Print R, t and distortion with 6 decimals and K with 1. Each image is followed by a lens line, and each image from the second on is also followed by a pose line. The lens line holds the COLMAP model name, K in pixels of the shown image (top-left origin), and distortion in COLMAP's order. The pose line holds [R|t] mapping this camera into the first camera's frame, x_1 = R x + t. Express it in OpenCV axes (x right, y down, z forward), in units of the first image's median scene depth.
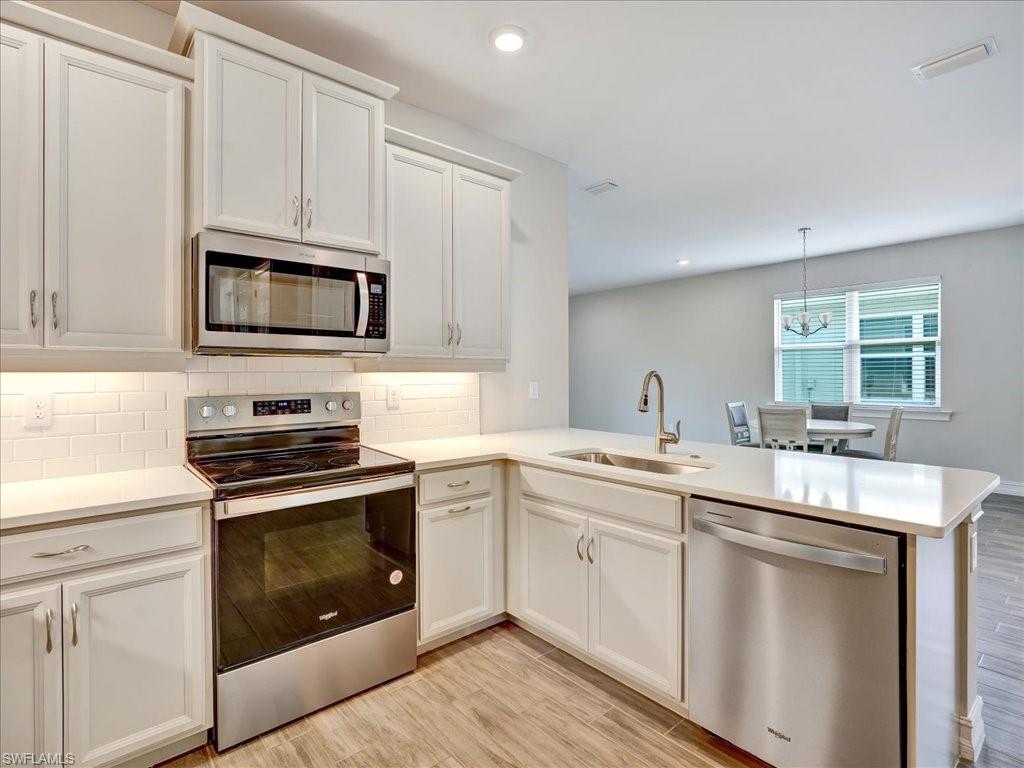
lens RADIAL K [[519.2, 0, 507.3], [0, 519.2, 373.7], [0, 0, 1]] dist [-0.012159, 0.005008]
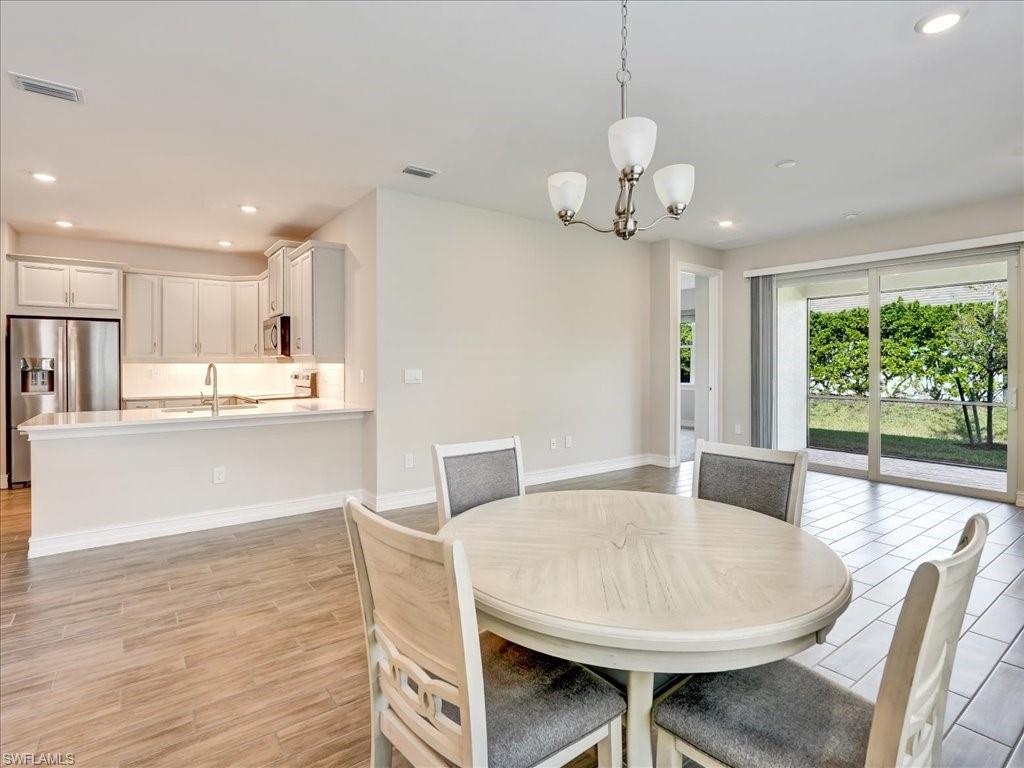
lens RADIAL K [[519.2, 0, 495.5], [0, 519.2, 363.0], [0, 0, 1]] dist [-0.012159, 0.005008]
pose [[-0.080294, 0.004687, -0.996760, 2.231642], [0.003823, 0.999983, 0.004394, -0.012964], [0.996764, -0.003458, -0.080311, 2.375981]]
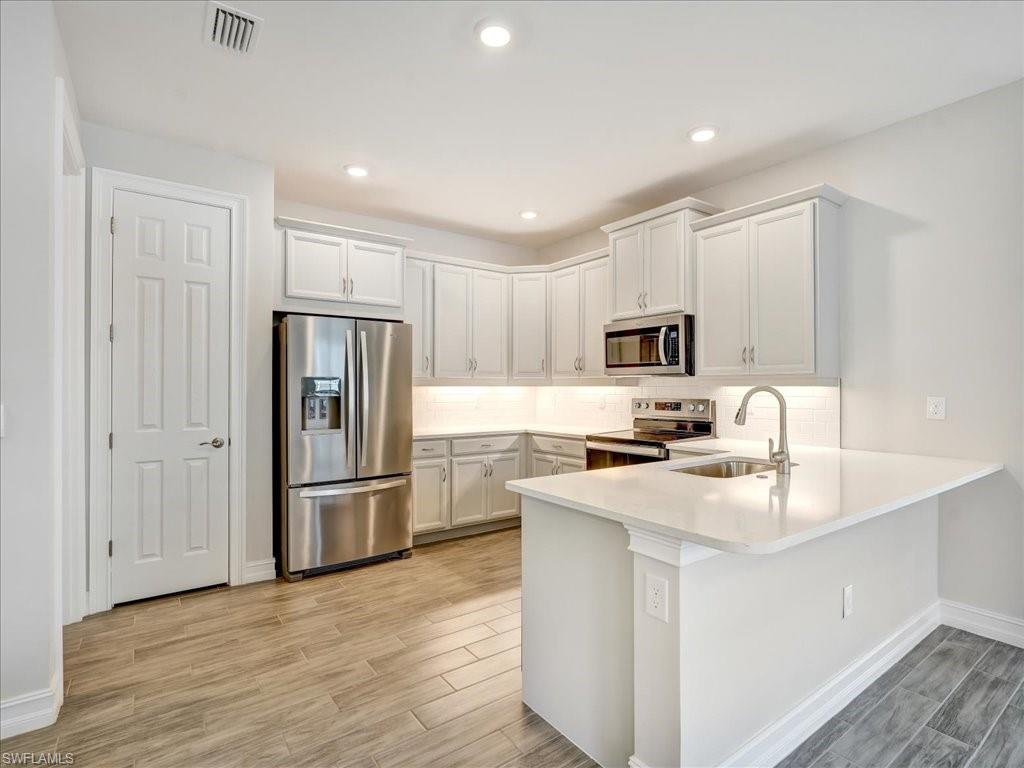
lens RADIAL K [[519.2, 0, 517.0], [0, 519.2, 383.3], [0, 0, 1]] dist [-0.012159, 0.005008]
pose [[-0.088977, -0.003473, -0.996028, 1.470592], [0.002442, 0.999990, -0.003705, -0.008350], [0.996031, -0.002762, -0.088968, 0.700318]]
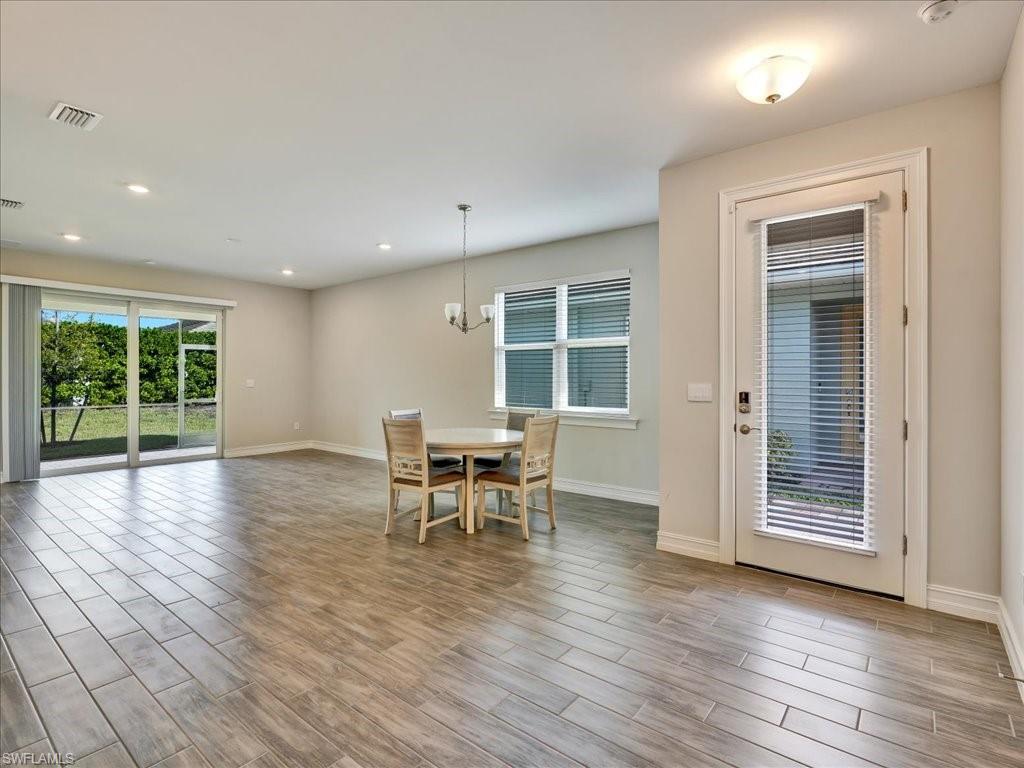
lens RADIAL K [[519.2, 0, 512.1], [0, 519.2, 376.5], [0, 0, 1]] dist [-0.012159, 0.005008]
pose [[0.982862, 0.002560, 0.184325, 1.265725], [-0.003623, 0.999979, 0.005430, -0.012337], [-0.184307, -0.006005, 0.982850, 0.356804]]
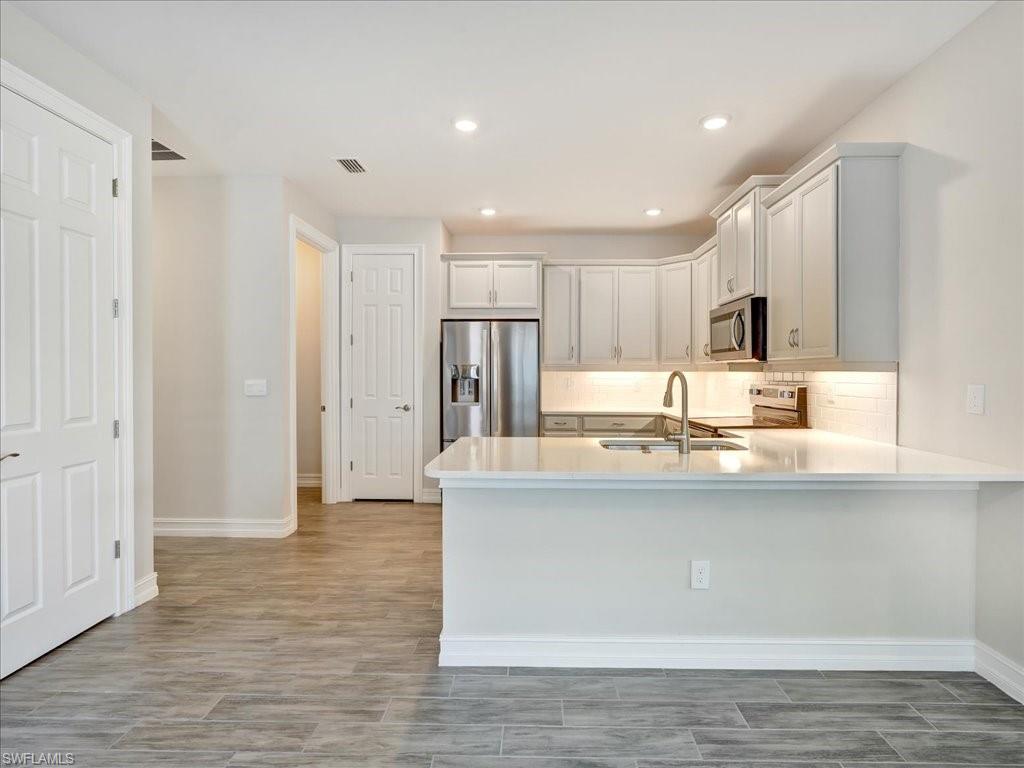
lens RADIAL K [[519.2, 0, 516.8], [0, 519.2, 378.0], [0, 0, 1]] dist [-0.012159, 0.005008]
pose [[-0.667093, 0.010969, -0.744894, 1.452037], [0.002063, 0.999915, 0.012876, -0.005812], [0.744972, 0.007053, -0.667059, 1.639256]]
